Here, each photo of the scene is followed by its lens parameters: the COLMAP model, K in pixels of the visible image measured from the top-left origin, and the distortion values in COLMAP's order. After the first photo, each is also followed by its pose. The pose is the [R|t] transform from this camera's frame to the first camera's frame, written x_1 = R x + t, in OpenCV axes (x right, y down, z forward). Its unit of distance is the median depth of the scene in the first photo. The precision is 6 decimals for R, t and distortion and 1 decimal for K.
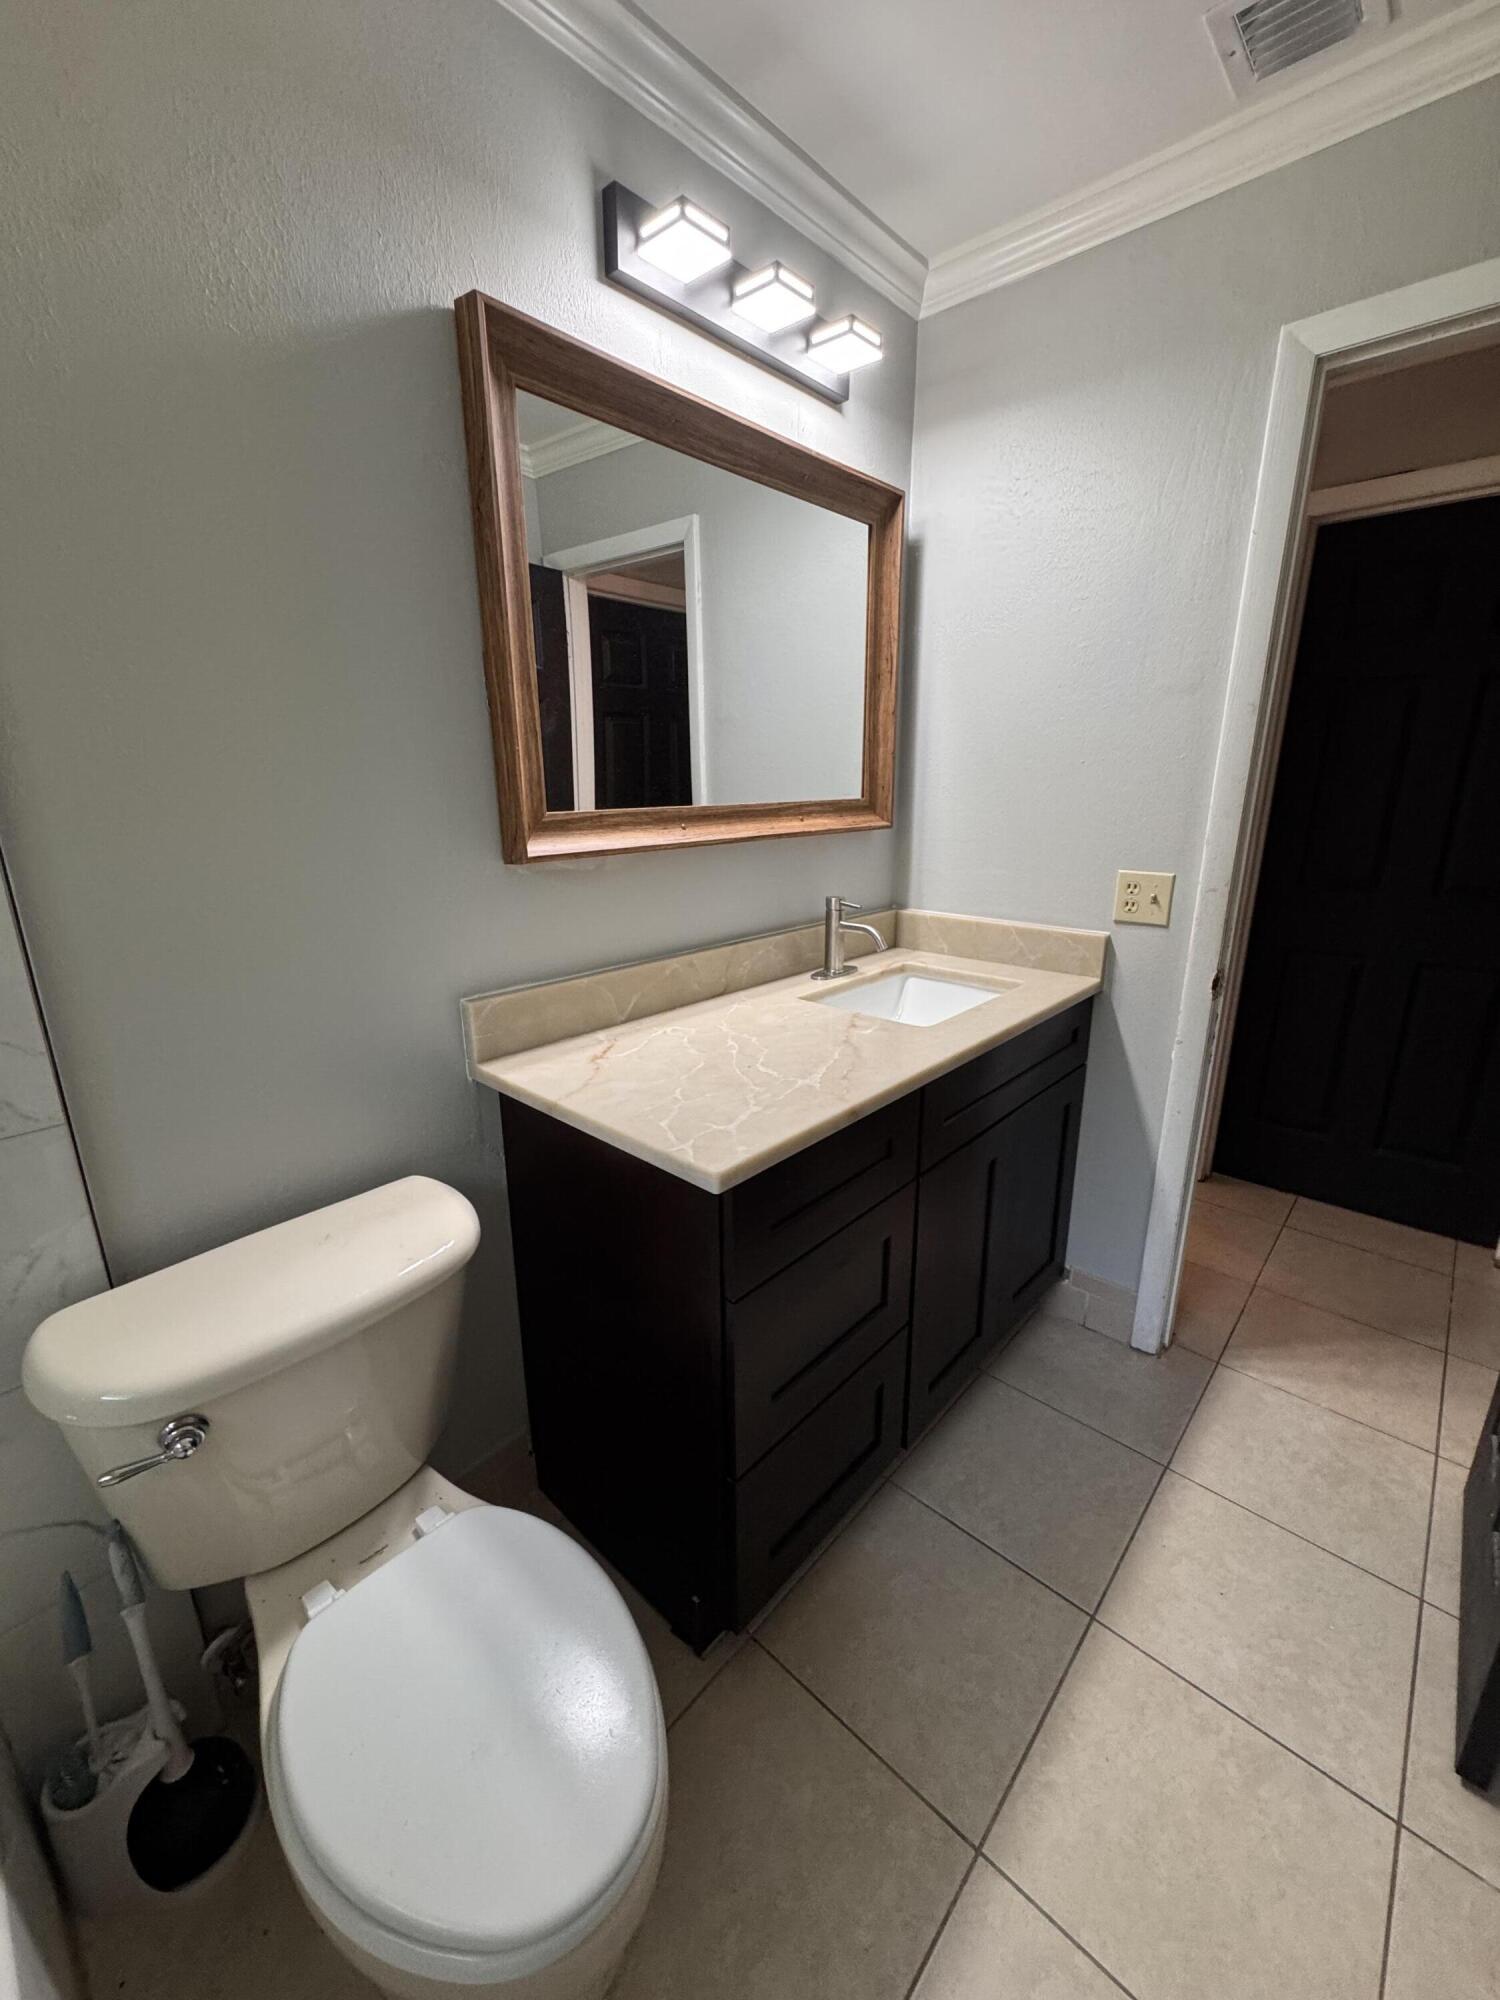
lens RADIAL K [[803.0, 0, 750.0], [0, 803.0, 1000.0], [0, 0, 1]] dist [0.000440, 0.000115]
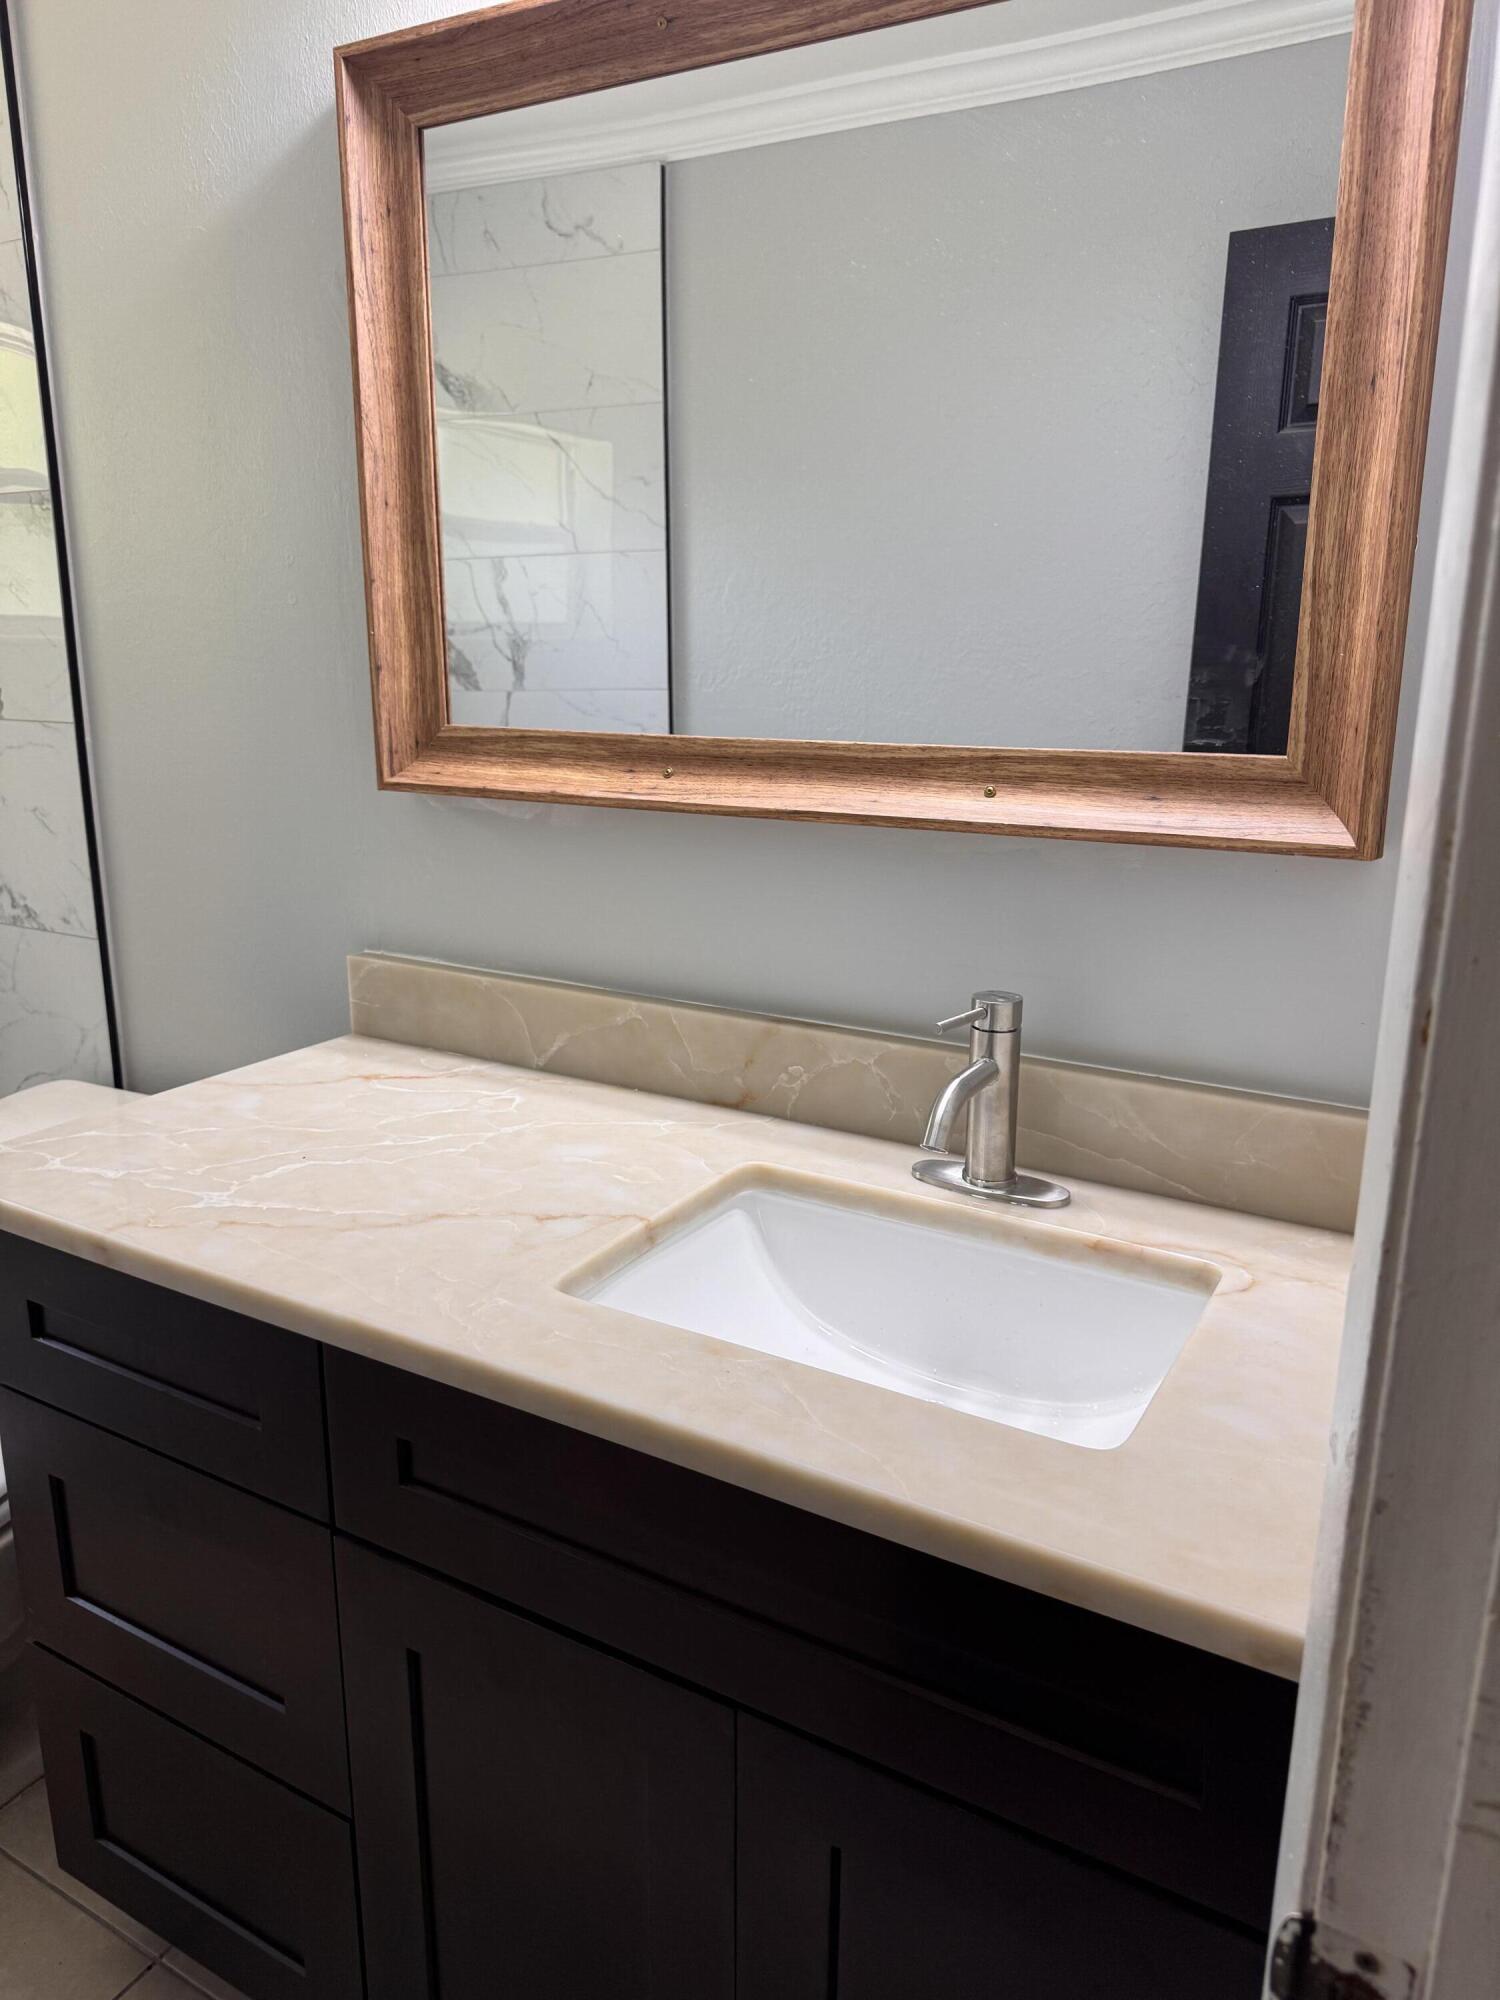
lens RADIAL K [[1300.0, 0, 750.0], [0, 1300.0, 1000.0], [0, 0, 1]] dist [0.009182, 0.000078]
pose [[0.236593, 0.247131, -0.939654, 0.863088], [-0.278553, 0.943767, 0.178077, -0.262862], [0.930823, 0.219612, 0.292128, 0.898915]]
